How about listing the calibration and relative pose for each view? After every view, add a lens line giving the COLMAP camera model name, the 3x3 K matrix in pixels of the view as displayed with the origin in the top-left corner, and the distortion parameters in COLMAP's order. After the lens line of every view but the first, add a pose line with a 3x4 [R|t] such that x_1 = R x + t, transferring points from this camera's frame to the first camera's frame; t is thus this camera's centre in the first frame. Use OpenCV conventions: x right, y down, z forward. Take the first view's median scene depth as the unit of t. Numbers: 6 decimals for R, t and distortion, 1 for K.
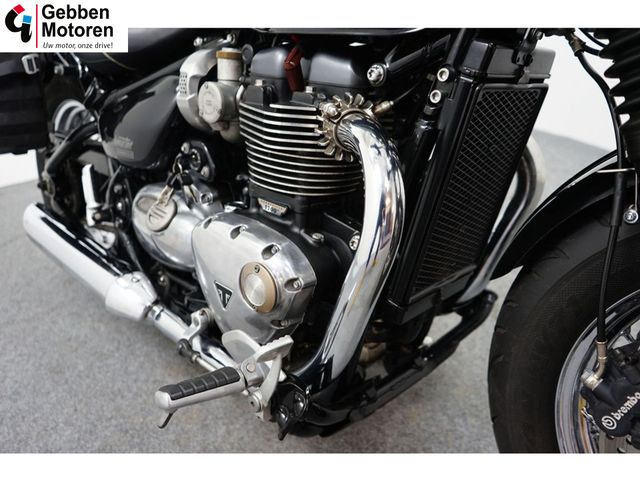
lens RADIAL K [[513.6, 0, 321.3], [0, 513.6, 240.4], [0, 0, 1]] dist [-0.004253, 0.002769]
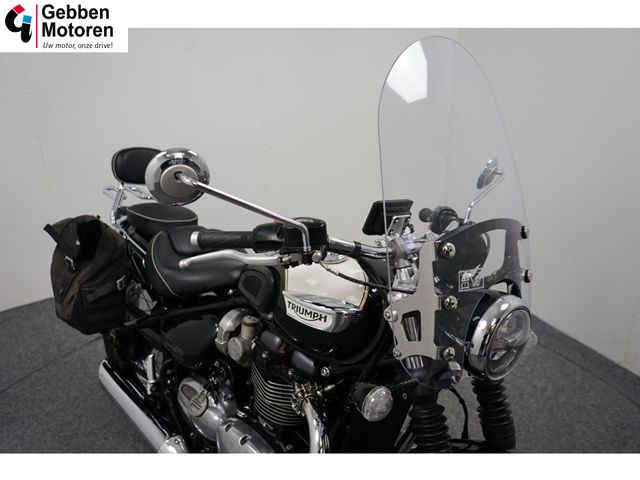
lens RADIAL K [[513.6, 0, 319.2], [0, 513.6, 241.6], [0, 0, 1]] dist [-0.004253, 0.002769]
pose [[0.996925, 0.076642, -0.016300, 0.059999], [-0.077788, 0.993049, -0.088332, -0.490899], [0.009417, 0.089328, 0.995958, -0.714119]]
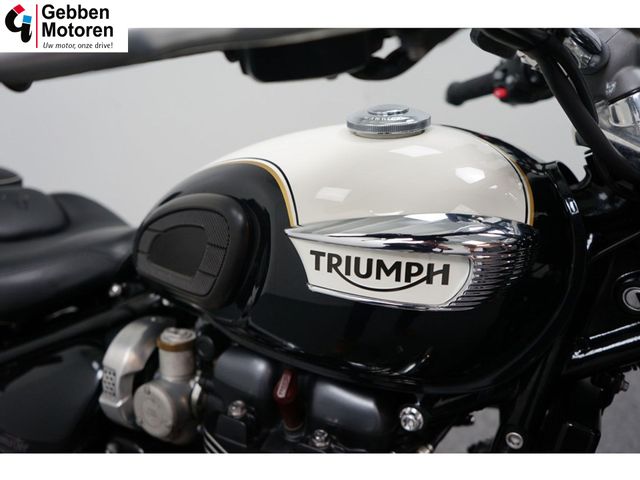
lens RADIAL K [[513.6, 0, 321.0], [0, 513.6, 235.7], [0, 0, 1]] dist [-0.004253, 0.002769]
pose [[0.965385, -0.080394, 0.248129, -0.147155], [0.109613, 0.988278, -0.106264, -0.409121], [-0.236677, 0.129784, 0.962881, 0.207398]]
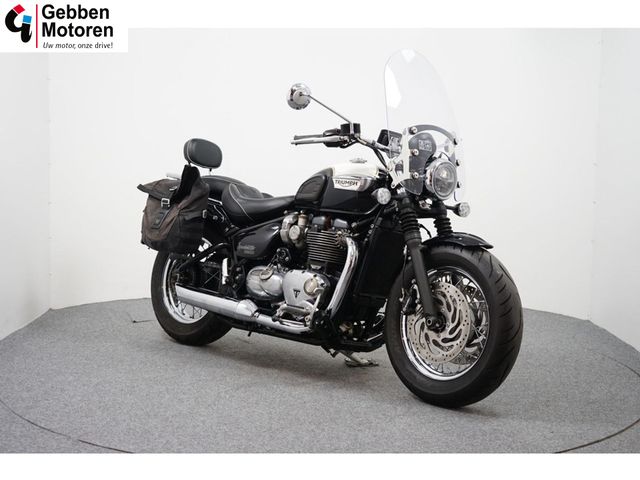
lens RADIAL K [[972.4, 0, 319.4], [0, 972.4, 240.2], [0, 0, 1]] dist [-0.131169, 0.000000]
pose [[0.994717, 0.101836, 0.012919, -0.147385], [-0.089813, 0.924324, -0.370888, 1.656198], [-0.049711, 0.367769, 0.928588, -3.746480]]
